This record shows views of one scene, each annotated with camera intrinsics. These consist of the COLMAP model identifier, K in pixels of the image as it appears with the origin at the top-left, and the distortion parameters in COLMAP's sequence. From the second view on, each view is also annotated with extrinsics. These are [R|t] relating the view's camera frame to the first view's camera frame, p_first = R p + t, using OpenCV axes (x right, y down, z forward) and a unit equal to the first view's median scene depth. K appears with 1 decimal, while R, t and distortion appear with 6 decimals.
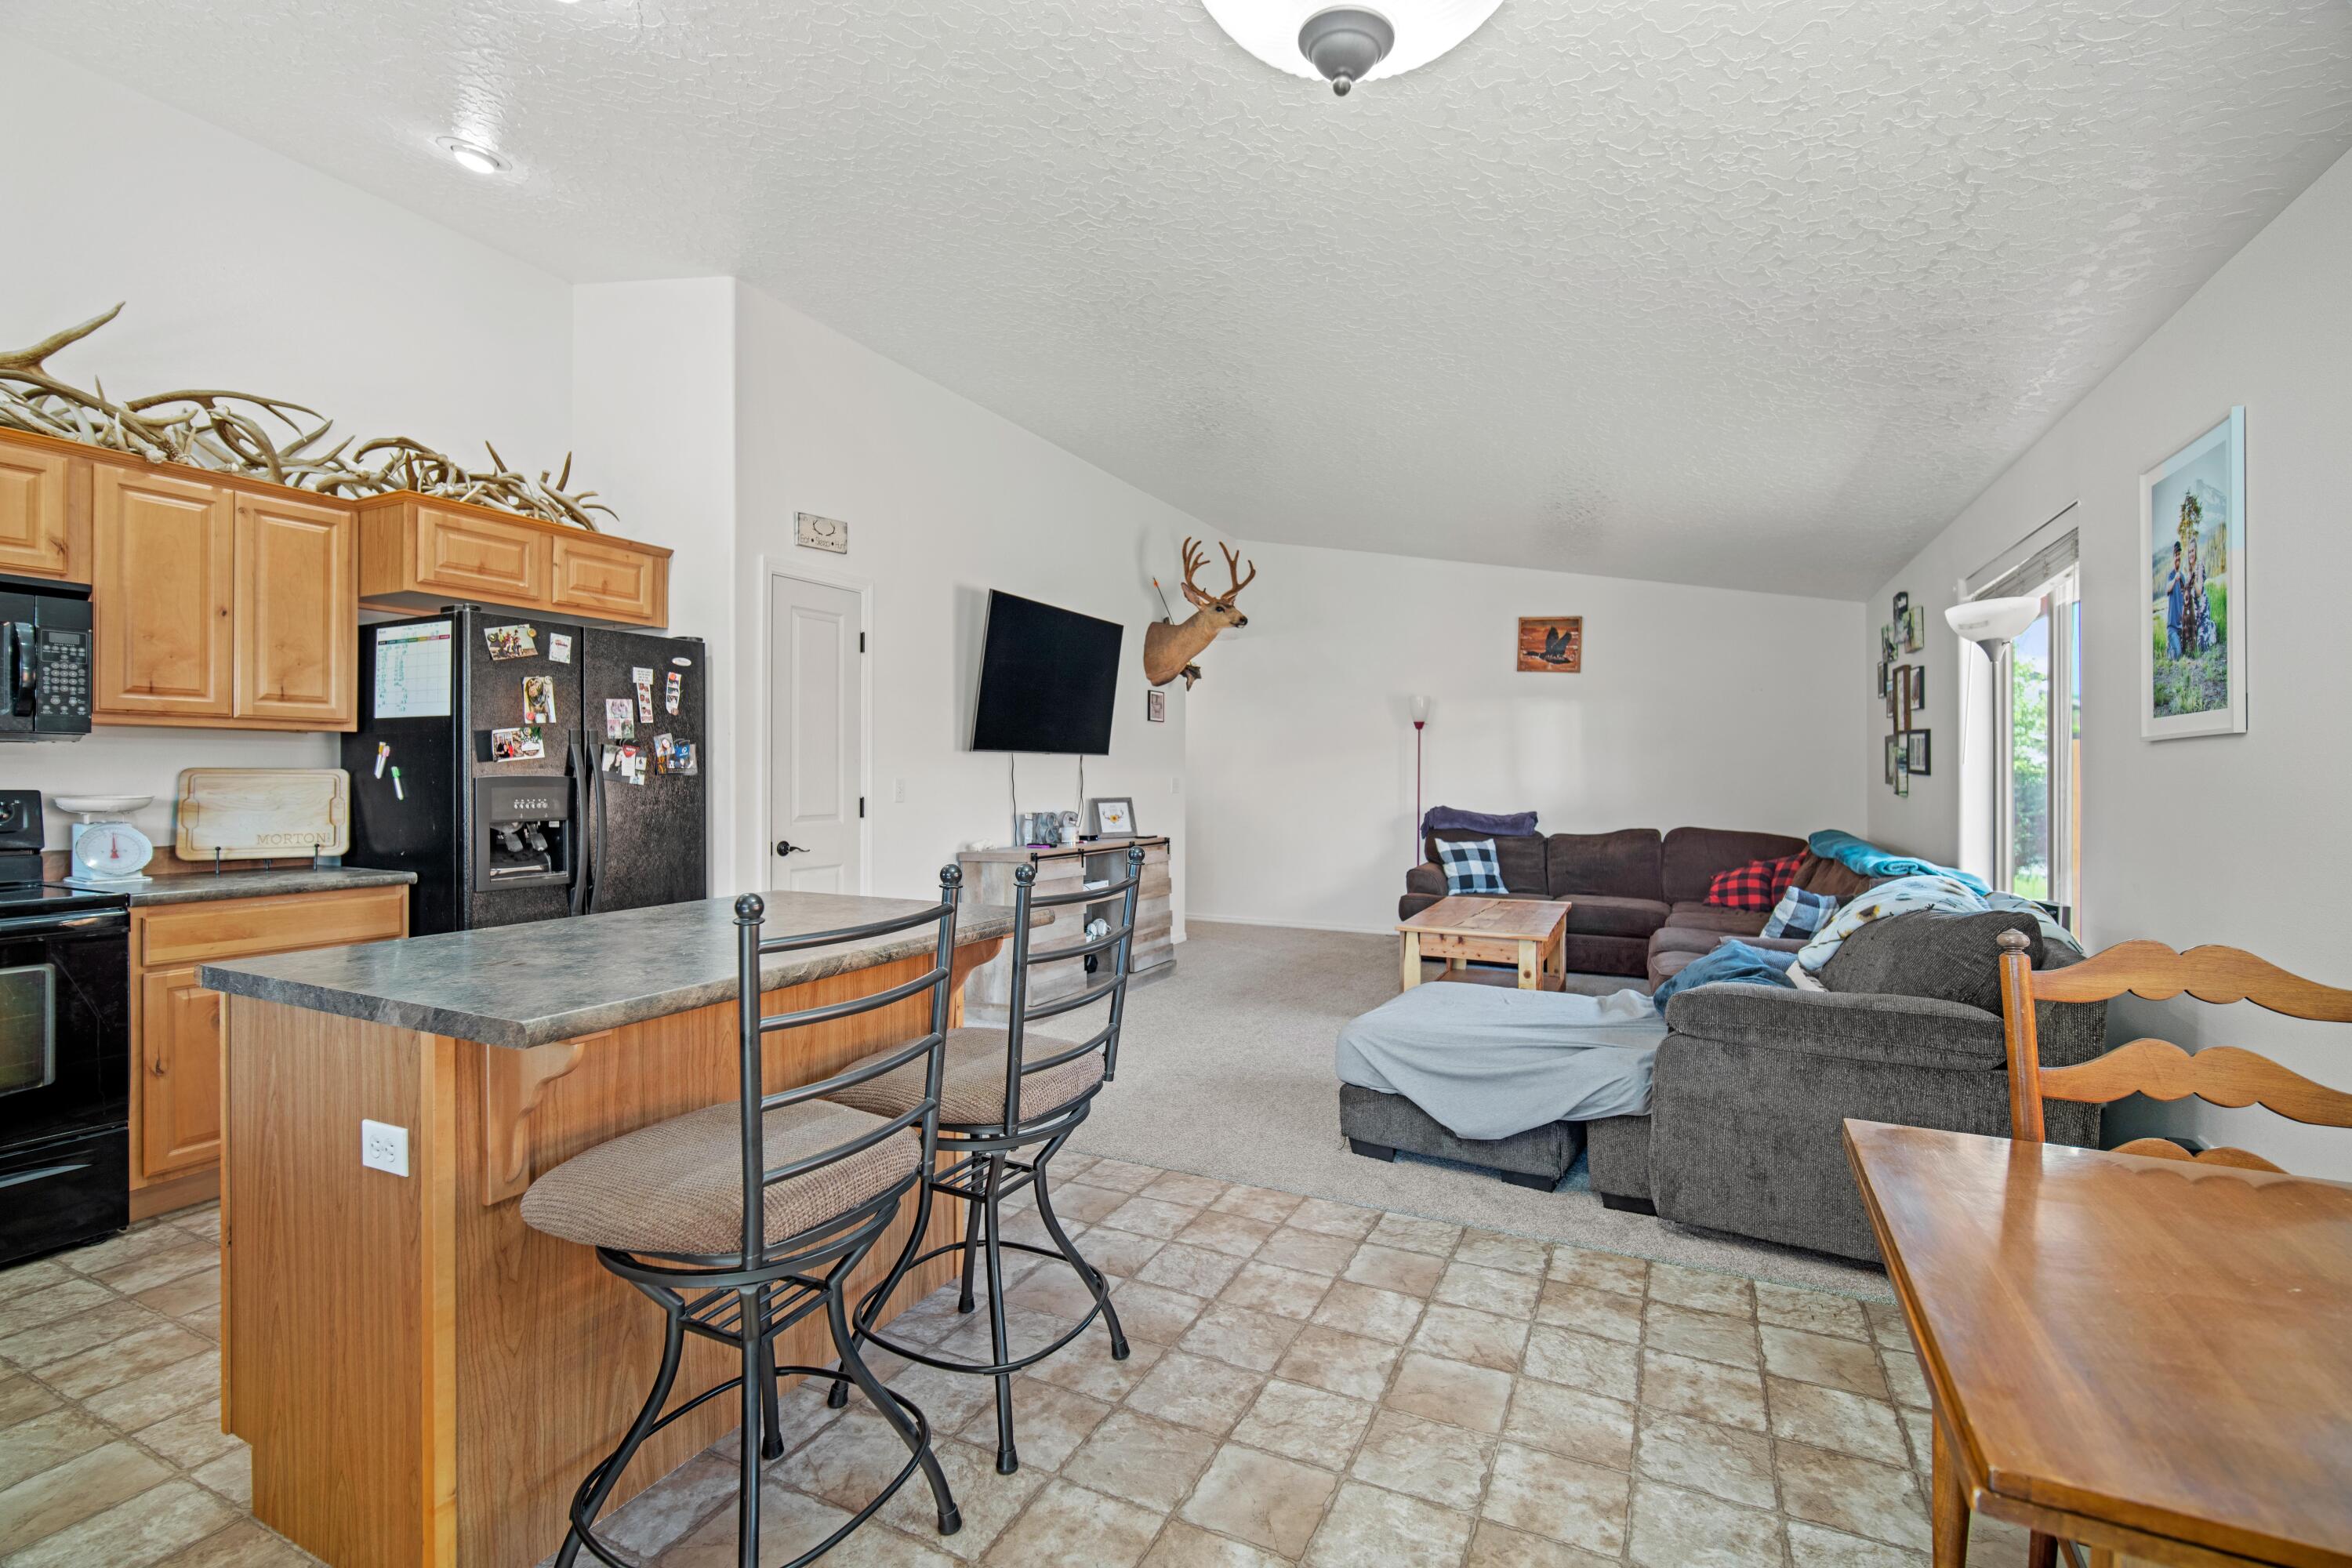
lens RADIAL K [[1036.1, 0, 1164.9], [0, 1036.1, 779.7], [0, 0, 1]] dist [-0.011225, 0.000817]
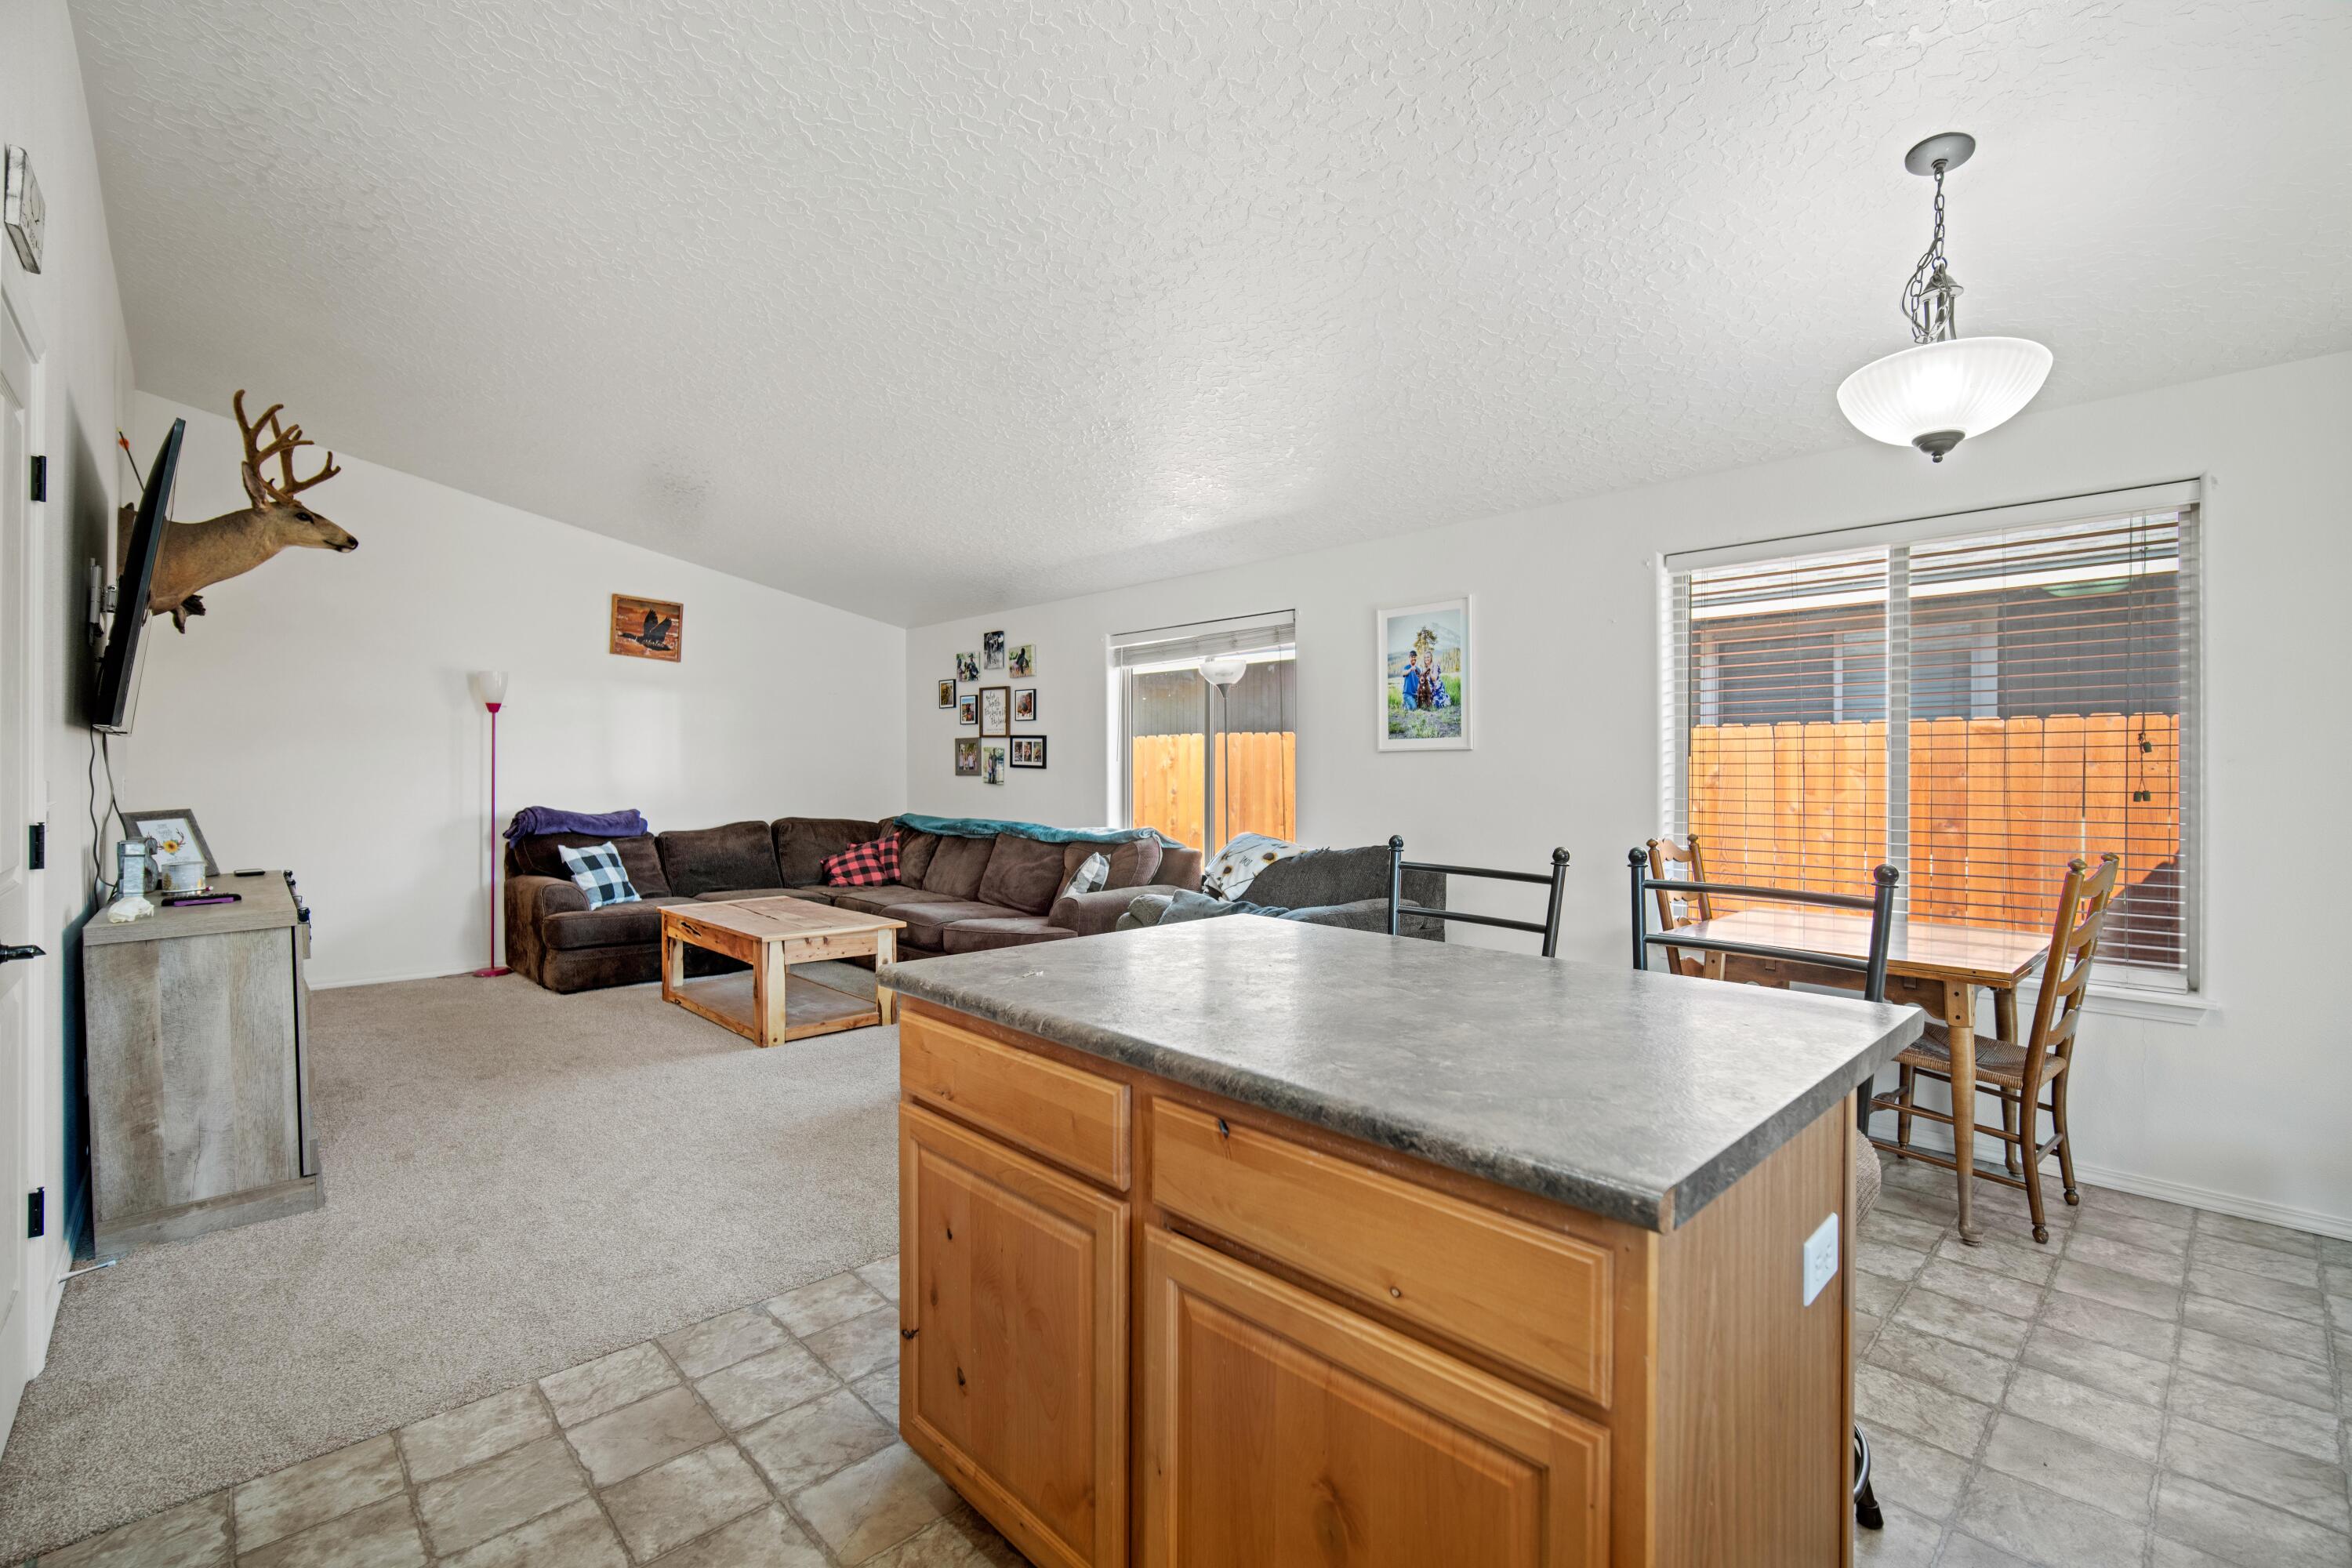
lens RADIAL K [[1036.1, 0, 1169.9], [0, 1036.1, 772.0], [0, 0, 1]] dist [-0.011225, 0.000817]
pose [[0.349205, -0.005557, 0.937030, -0.357985], [0.005483, 0.999977, 0.003887, -0.003176], [-0.937030, 0.003781, 0.349228, 0.255573]]
